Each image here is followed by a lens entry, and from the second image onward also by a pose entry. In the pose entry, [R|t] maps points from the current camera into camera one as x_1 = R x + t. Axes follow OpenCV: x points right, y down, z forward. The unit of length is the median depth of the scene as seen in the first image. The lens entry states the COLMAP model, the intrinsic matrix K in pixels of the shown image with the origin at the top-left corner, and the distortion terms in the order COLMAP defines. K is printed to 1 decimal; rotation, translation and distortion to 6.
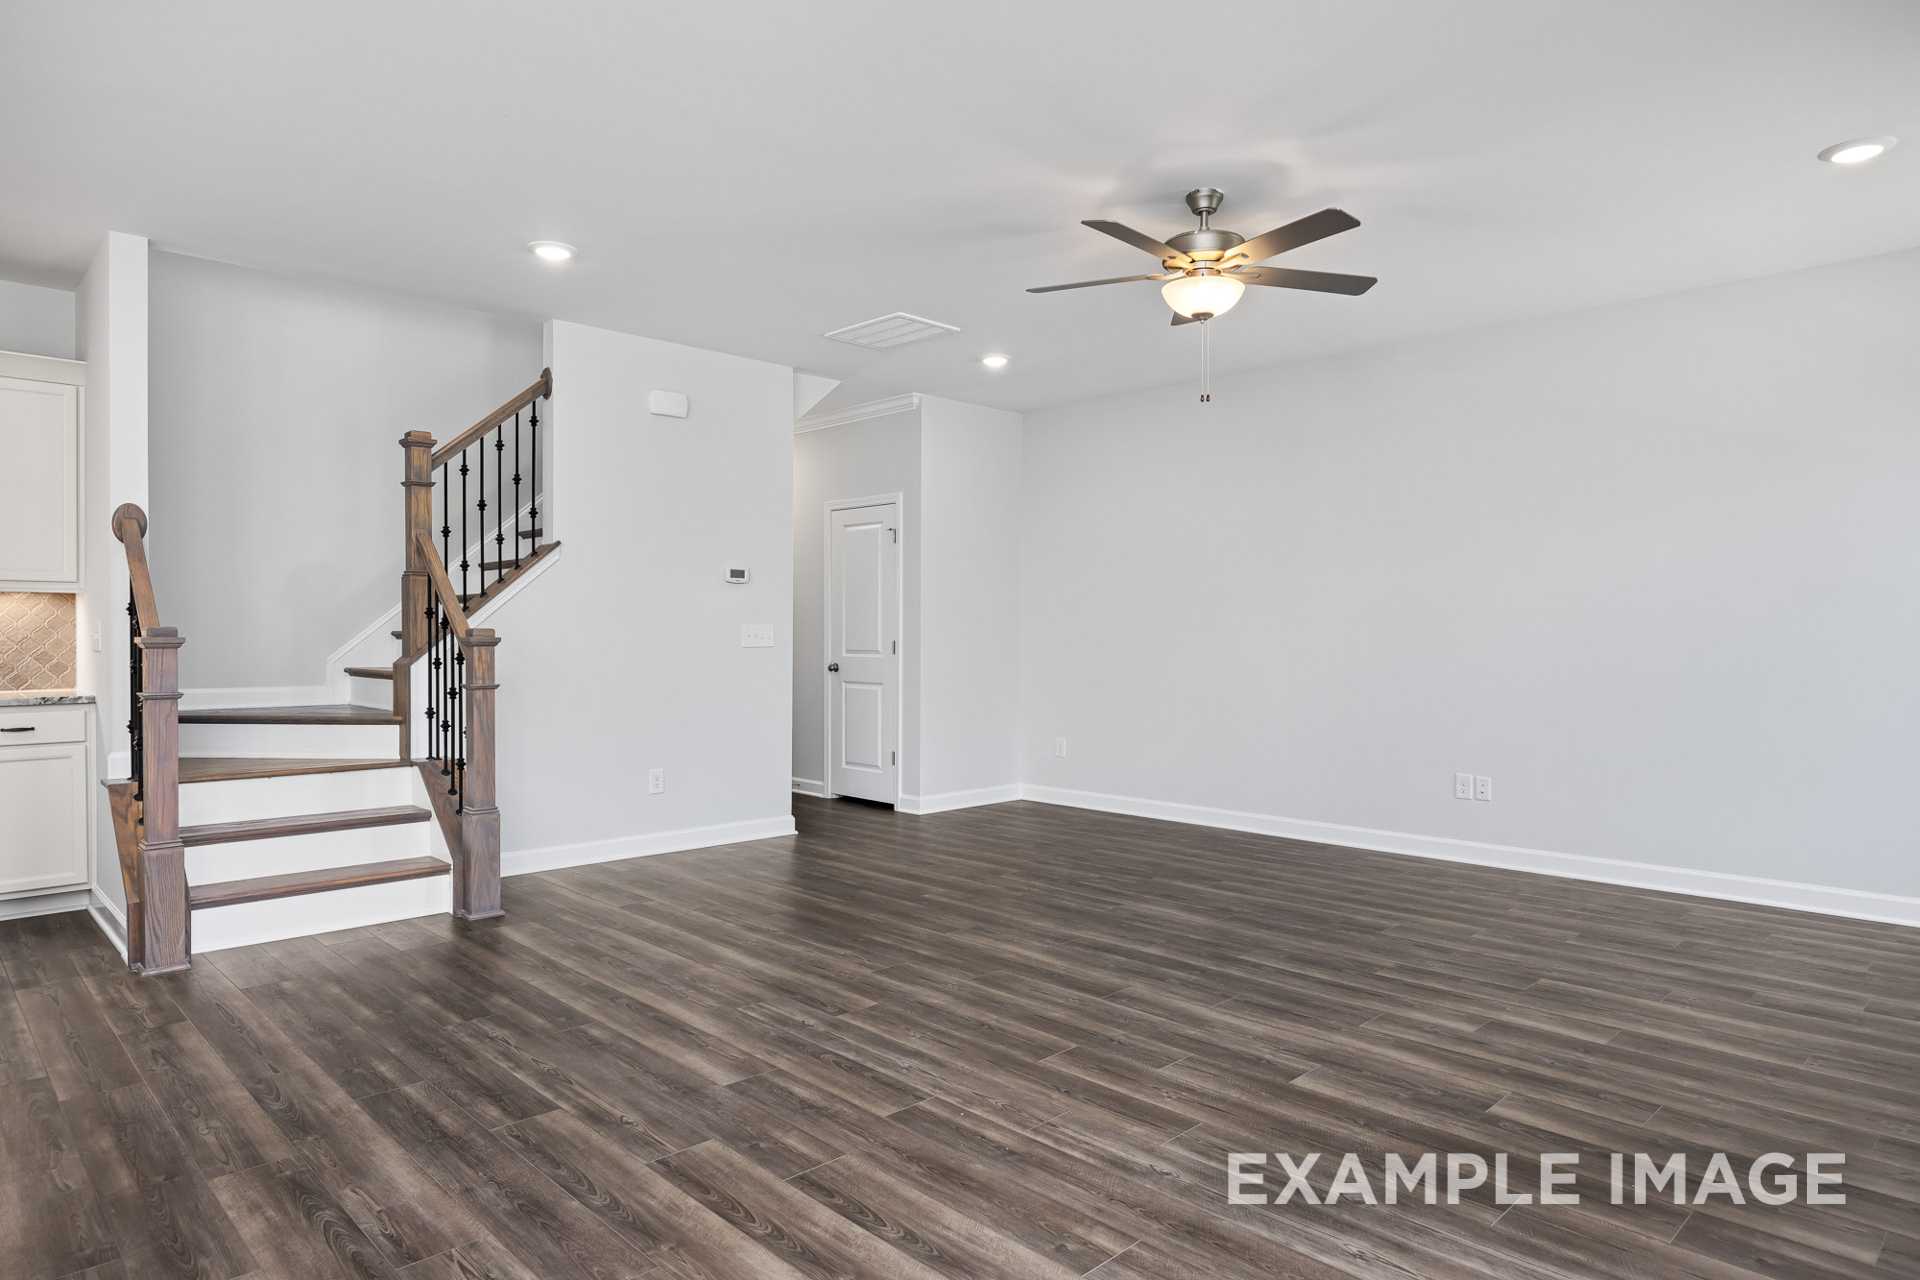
lens RADIAL K [[1076.0, 0, 959.0], [0, 1076.0, 631.1], [0, 0, 1]] dist [-0.004921, 0.000115]
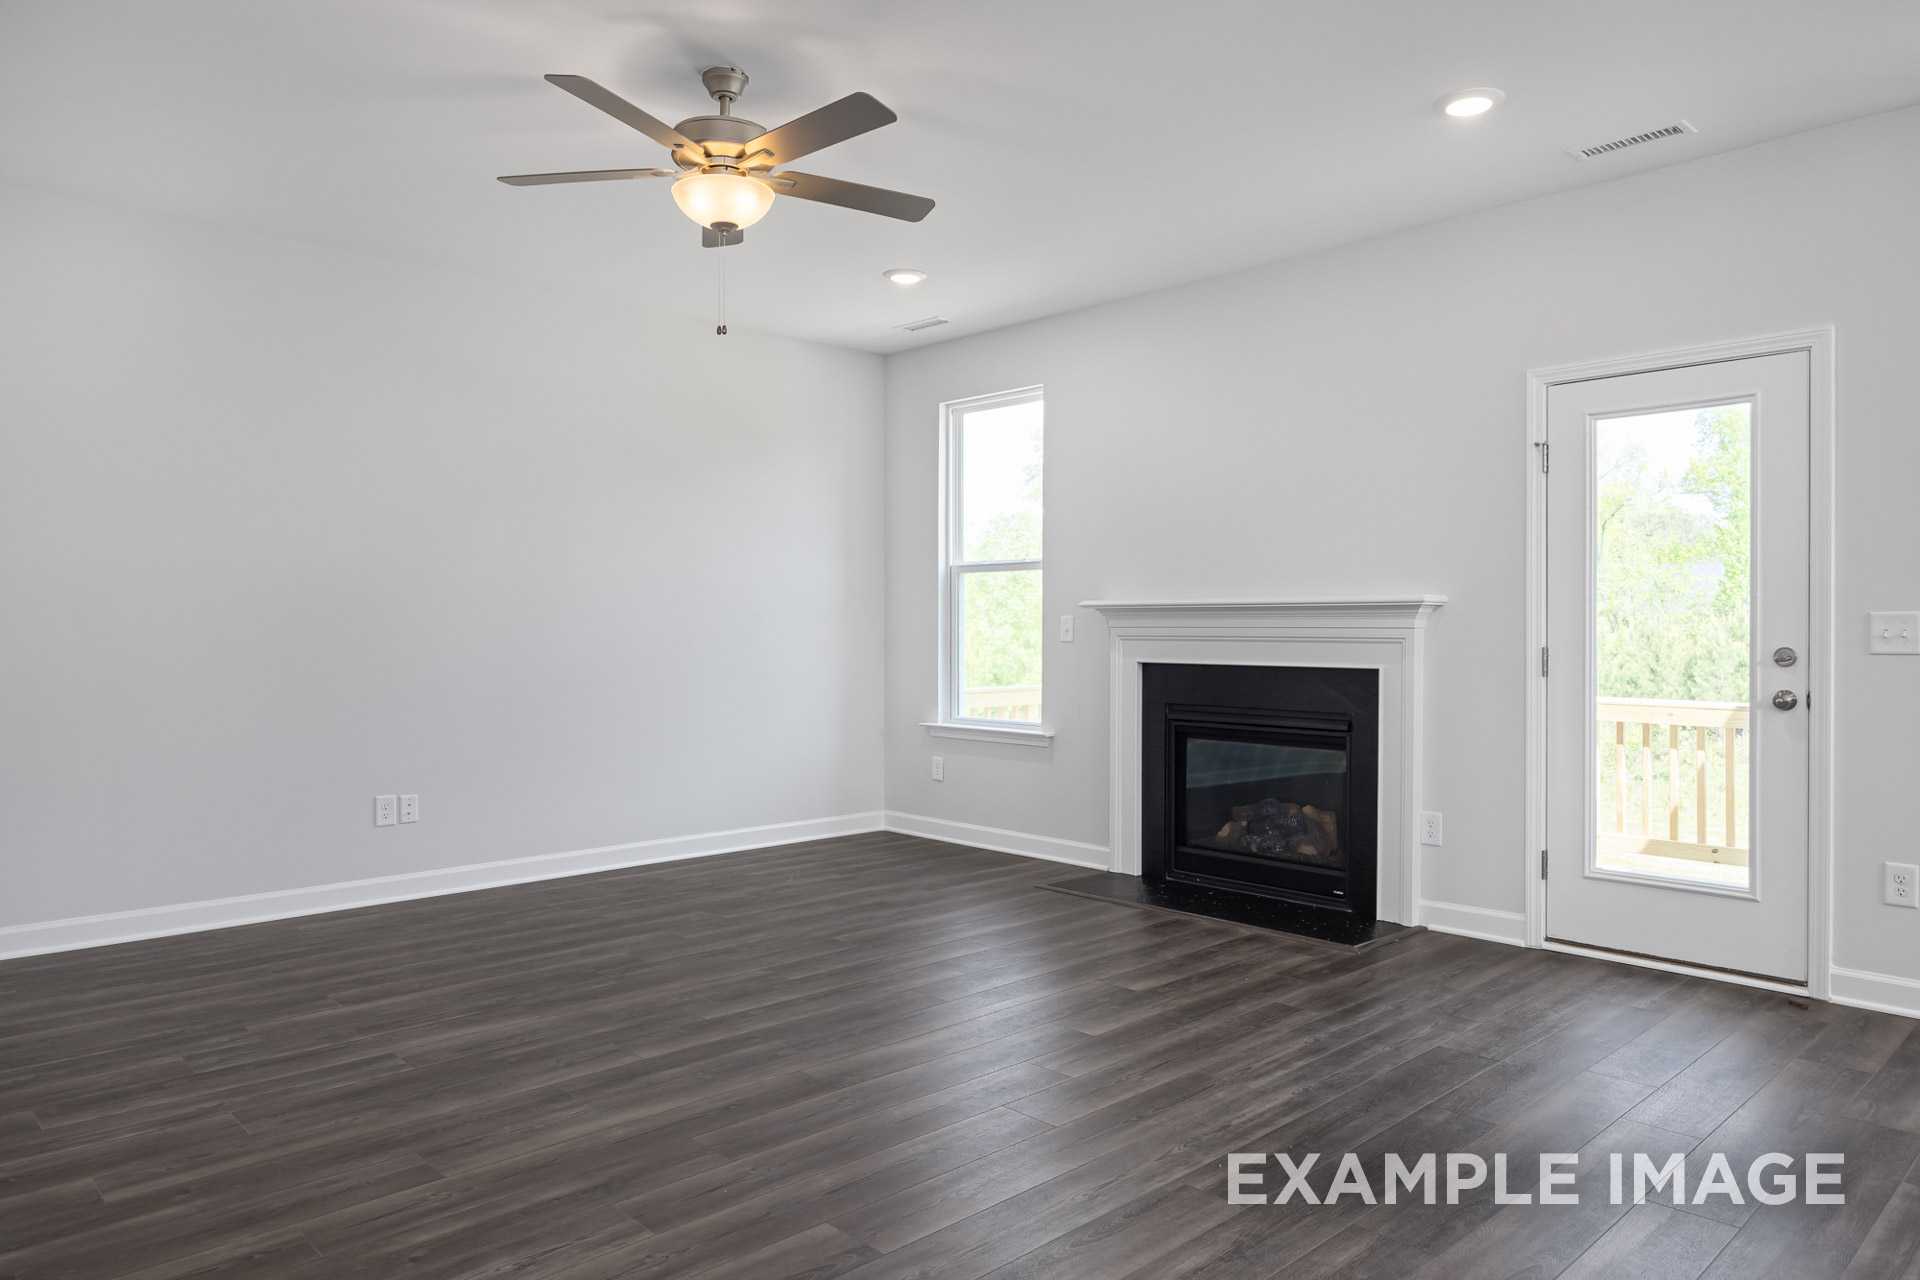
lens RADIAL K [[1212.8, 0, 960.0], [0, 1212.8, 640.0], [0, 0, 1]] dist [-0.001711, 0.000381]
pose [[0.044032, -0.012239, 0.998955, -0.668041], [-0.002183, 0.999921, 0.012347, 0.000606], [-0.999028, -0.002725, 0.044002, 0.778021]]
